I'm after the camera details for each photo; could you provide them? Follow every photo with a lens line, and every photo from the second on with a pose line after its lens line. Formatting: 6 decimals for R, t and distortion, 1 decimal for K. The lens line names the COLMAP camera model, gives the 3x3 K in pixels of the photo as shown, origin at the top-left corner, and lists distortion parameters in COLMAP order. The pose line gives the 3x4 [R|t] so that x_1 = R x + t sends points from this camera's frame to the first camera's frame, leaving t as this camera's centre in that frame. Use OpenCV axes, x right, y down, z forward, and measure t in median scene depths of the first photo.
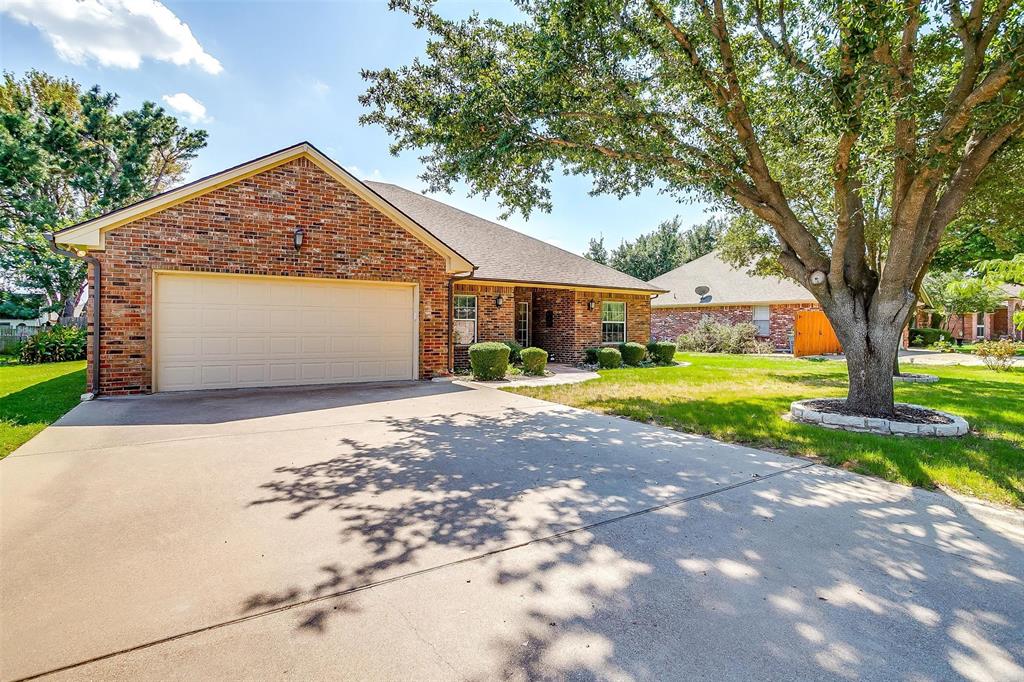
lens RADIAL K [[506.2, 0, 509.5], [0, 506.2, 320.4], [0, 0, 1]] dist [-0.003958, -0.000045]
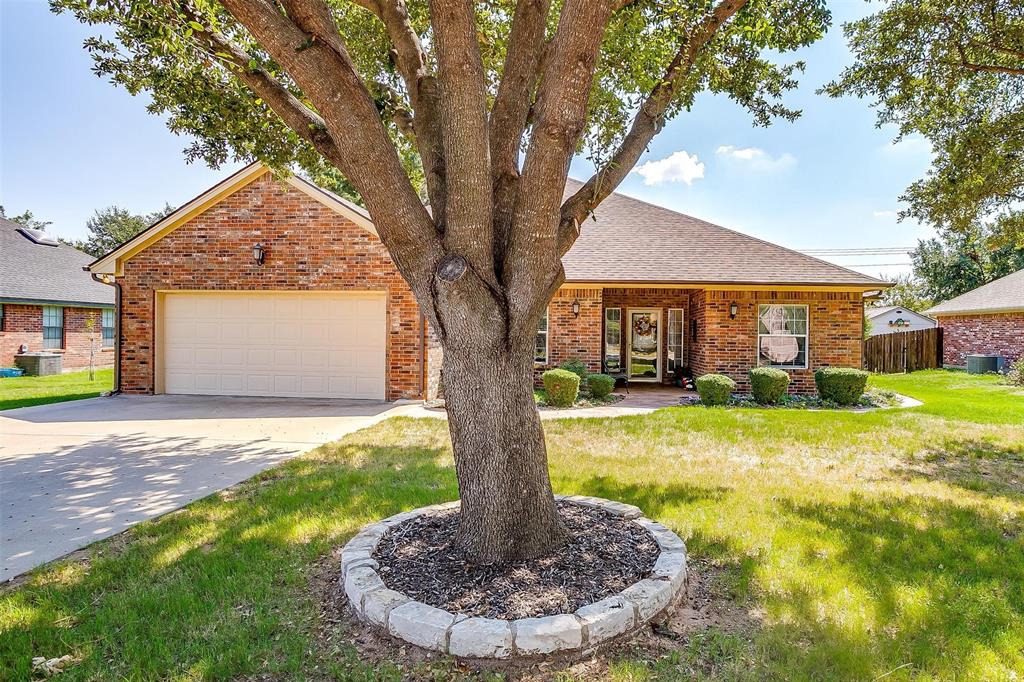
lens RADIAL K [[567.7, 0, 552.6], [0, 567.7, 335.8], [0, 0, 1]] dist [-0.003494, -0.000010]
pose [[0.803462, 0.004612, -0.595338, 0.712623], [-0.000418, 0.999974, 0.007182, -0.002974], [0.595356, -0.005522, 0.803443, 0.417078]]
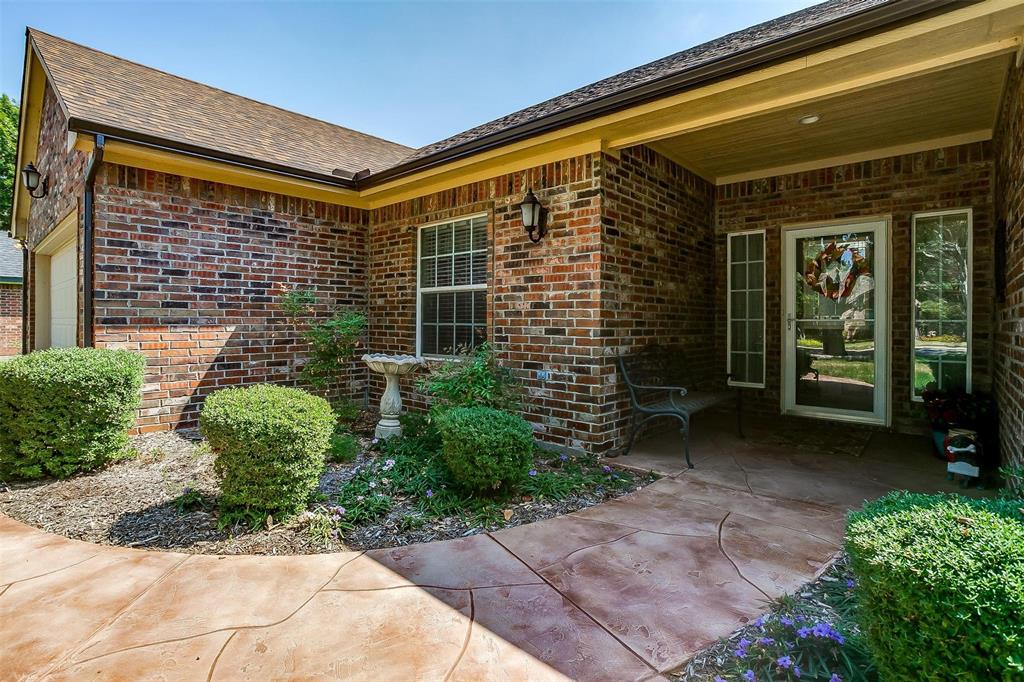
lens RADIAL K [[506.2, 0, 509.5], [0, 506.2, 320.4], [0, 0, 1]] dist [-0.003958, -0.000045]
pose [[0.296114, -0.008425, -0.955115, 0.378086], [0.007192, 0.999952, -0.006591, 0.035281], [0.955125, -0.004918, 0.296161, 1.363225]]
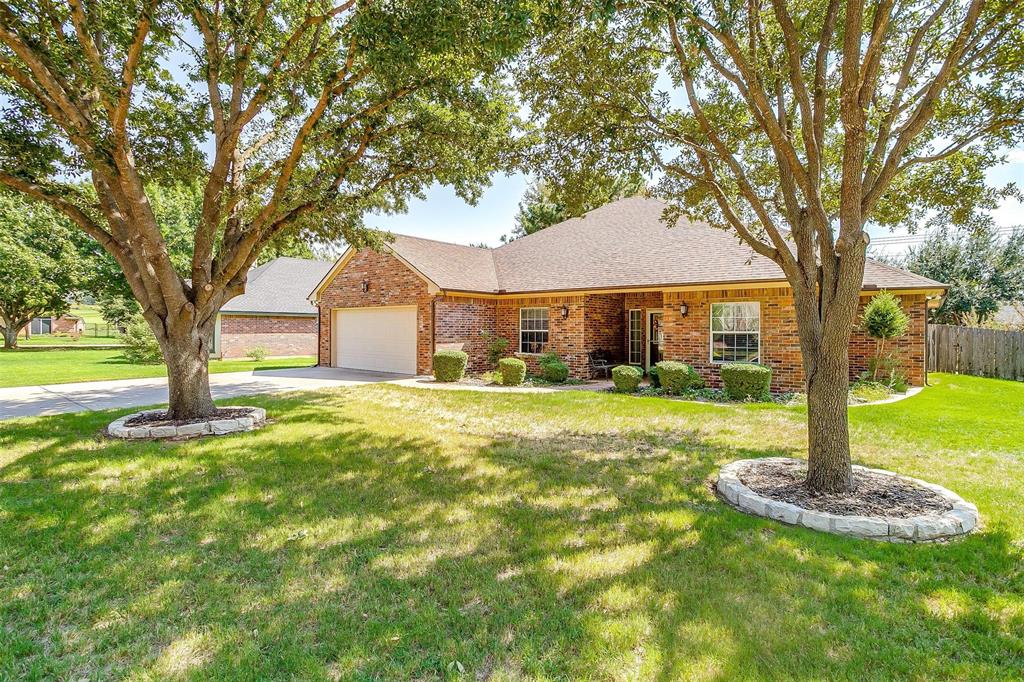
lens RADIAL K [[506.2, 0, 509.5], [0, 506.2, 320.4], [0, 0, 1]] dist [-0.003958, -0.000045]
pose [[0.323015, -0.023020, -0.946114, 1.328598], [0.007002, 0.999735, -0.021934, 0.000196], [0.946368, 0.000460, 0.323090, 0.876364]]
